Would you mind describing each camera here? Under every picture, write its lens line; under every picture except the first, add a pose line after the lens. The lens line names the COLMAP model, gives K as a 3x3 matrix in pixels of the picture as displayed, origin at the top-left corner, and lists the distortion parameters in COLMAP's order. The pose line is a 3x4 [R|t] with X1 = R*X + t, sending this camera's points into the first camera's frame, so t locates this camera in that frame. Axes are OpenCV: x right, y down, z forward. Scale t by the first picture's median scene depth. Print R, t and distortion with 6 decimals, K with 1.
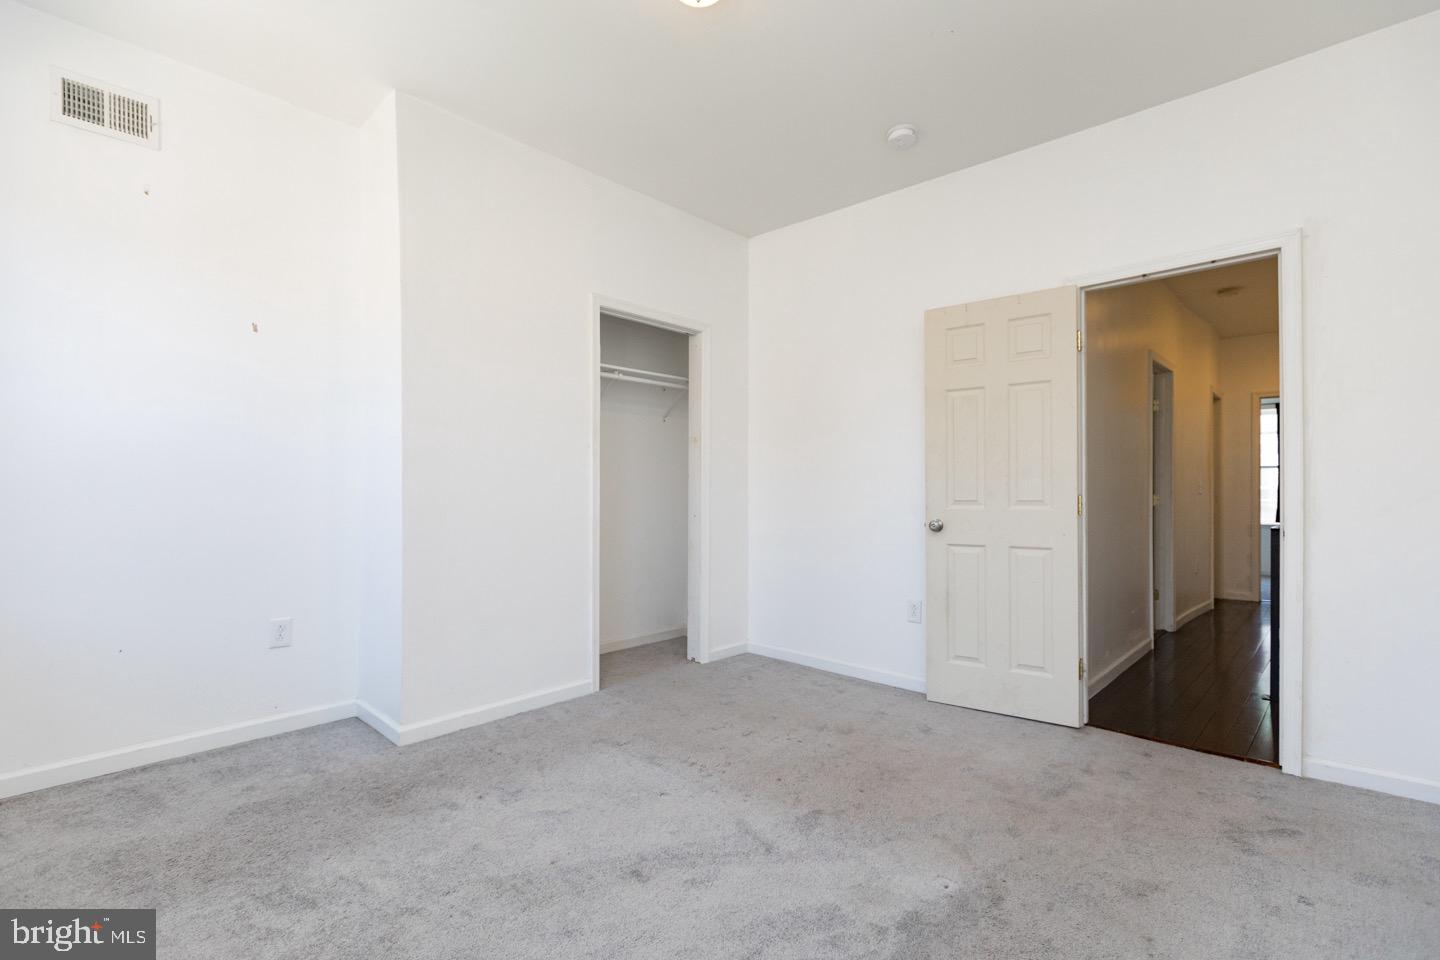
lens RADIAL K [[660.8, 0, 717.7], [0, 660.8, 492.7], [0, 0, 1]] dist [0.001464, -0.000190]
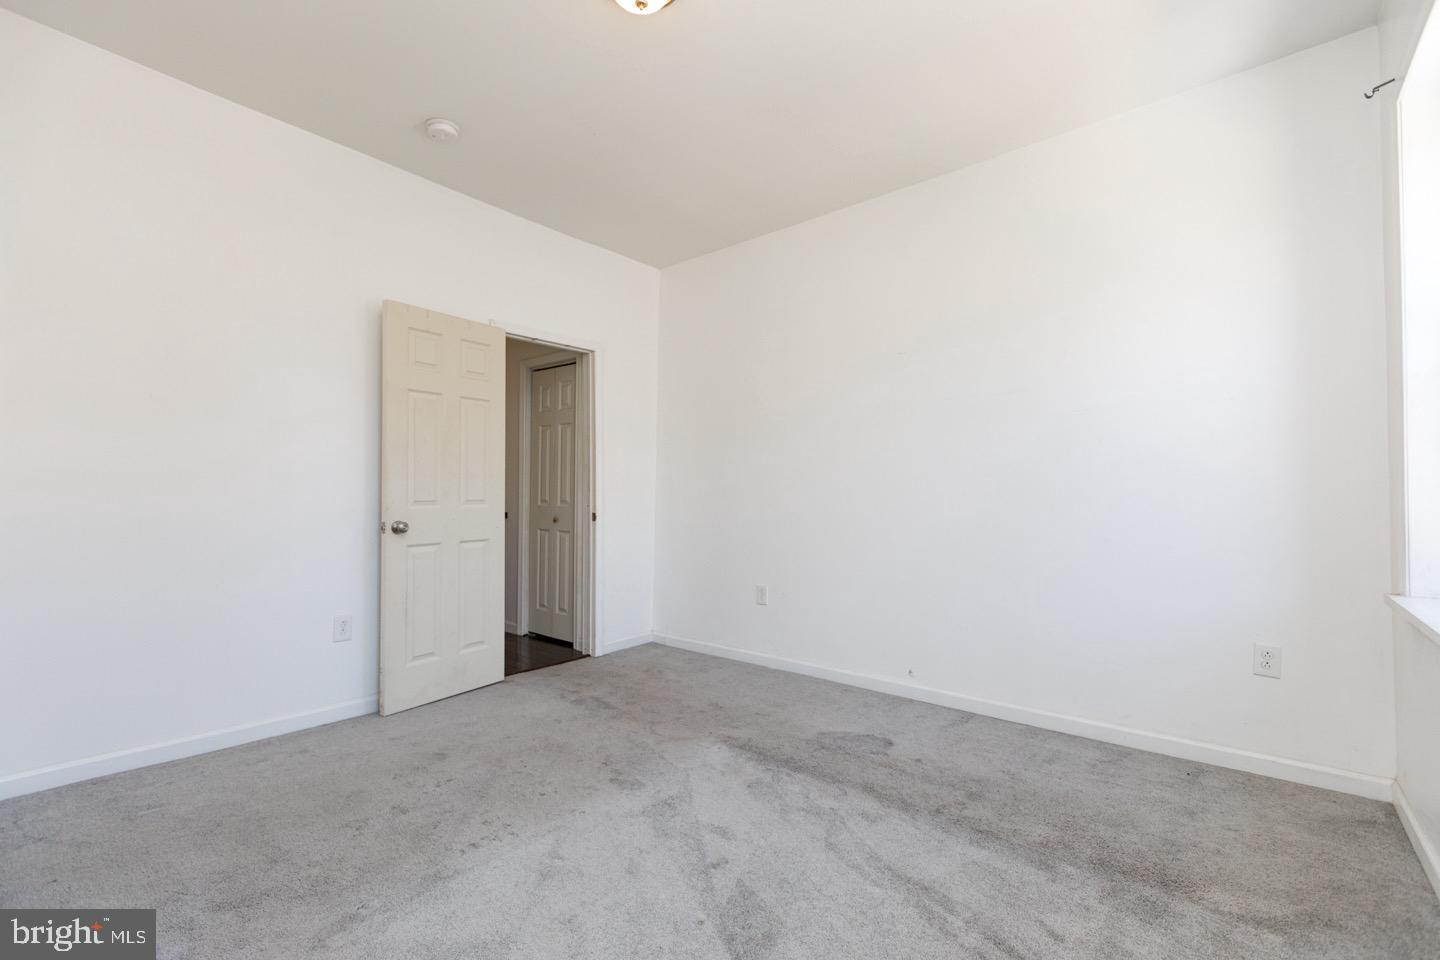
lens RADIAL K [[641.2, 0, 722.1], [0, 641.2, 480.1], [0, 0, 1]] dist [0.000200, -0.000410]
pose [[-0.065134, 0.024730, 0.997570, -0.685649], [0.001238, 0.999694, -0.024701, 0.005116], [-0.997876, -0.000374, -0.065145, 0.644342]]
